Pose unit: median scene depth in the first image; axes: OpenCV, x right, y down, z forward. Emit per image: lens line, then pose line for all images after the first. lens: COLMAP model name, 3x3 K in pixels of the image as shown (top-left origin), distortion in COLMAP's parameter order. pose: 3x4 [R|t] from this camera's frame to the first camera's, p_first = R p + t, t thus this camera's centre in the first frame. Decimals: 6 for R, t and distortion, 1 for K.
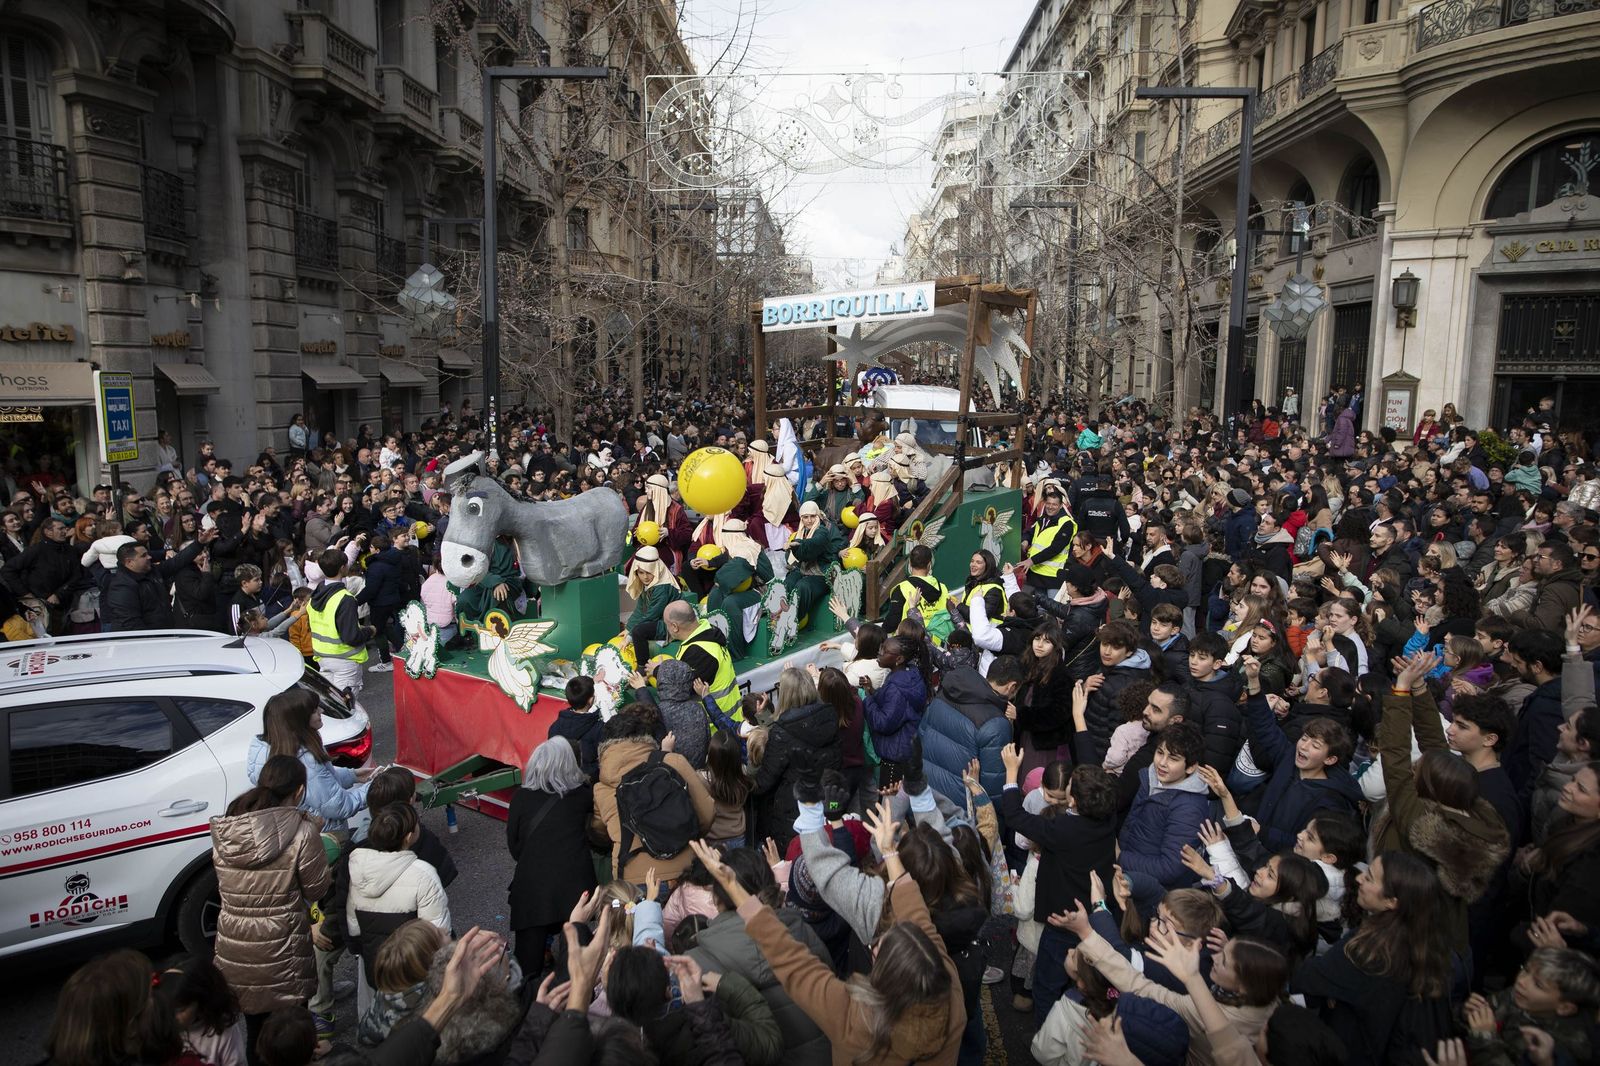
lens RADIAL K [[1106.3, 0, 793.0], [0, 1106.3, 522.2], [0, 0, 1]] dist [-0.054917, 0.050394]
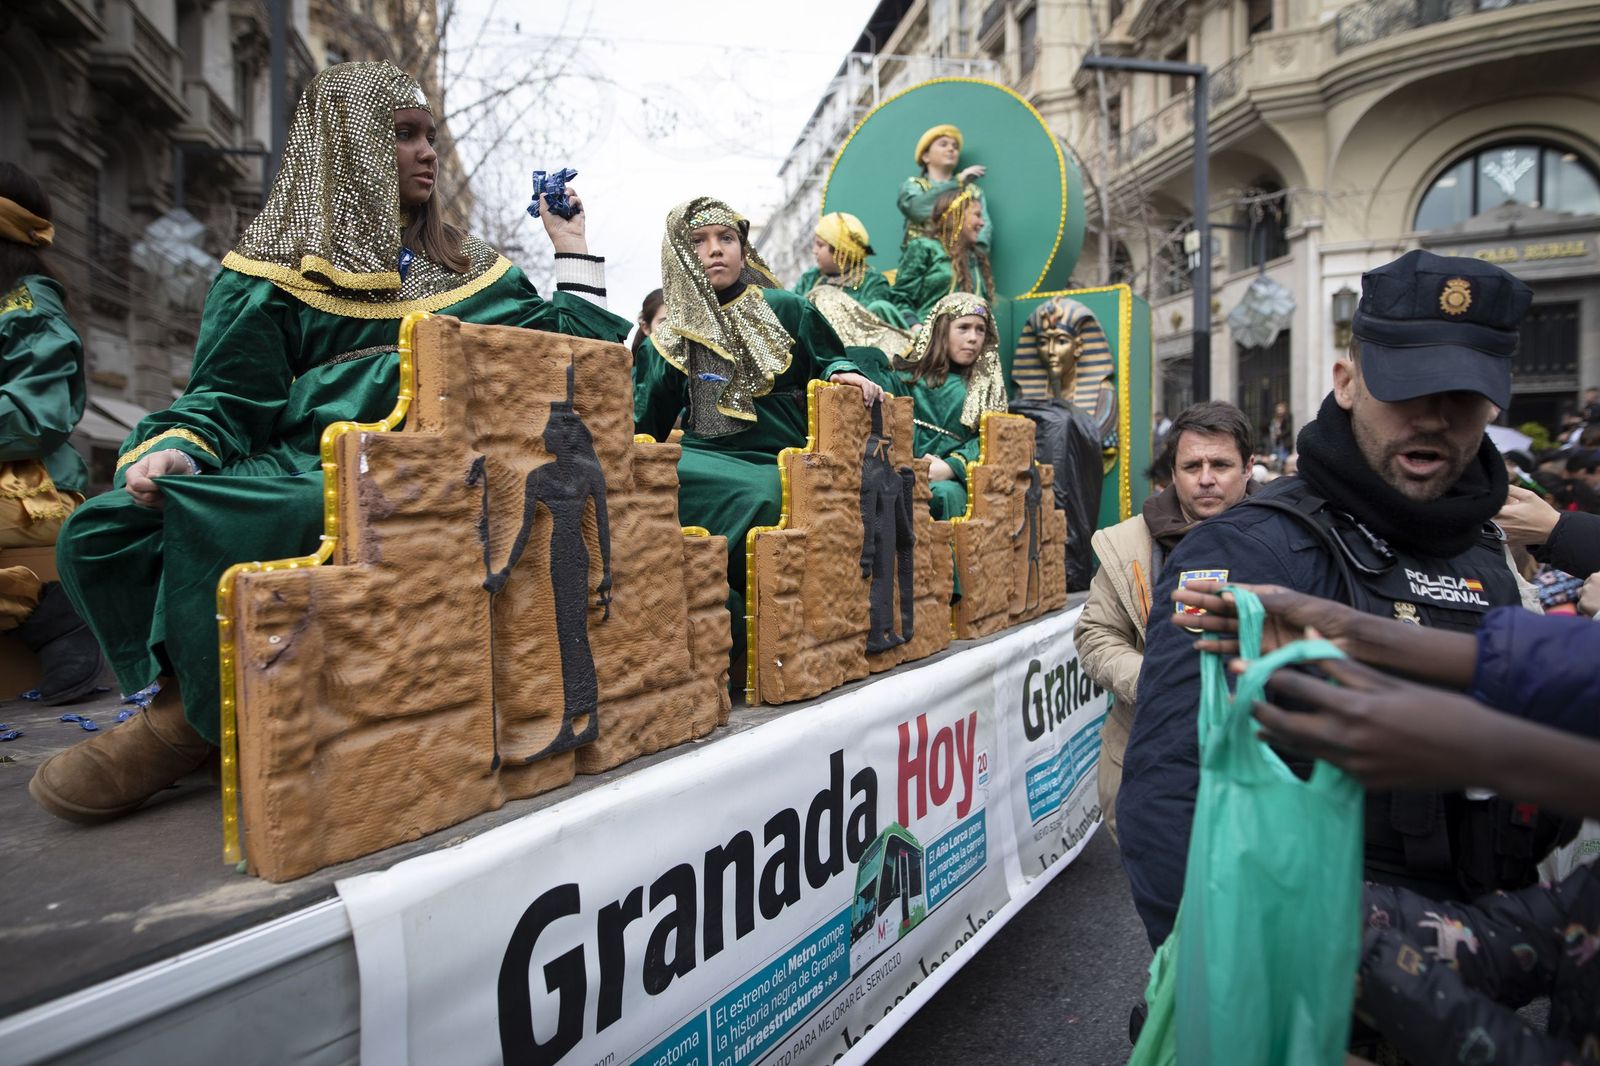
lens RADIAL K [[1106.3, 0, 793.0], [0, 1106.3, 522.2], [0, 0, 1]] dist [-0.054917, 0.050394]
pose [[0.973550, -0.021657, 0.227444, -0.101553], [0.048149, 0.992588, -0.111584, 0.047053], [-0.223342, 0.119584, 0.967377, 0.236222]]
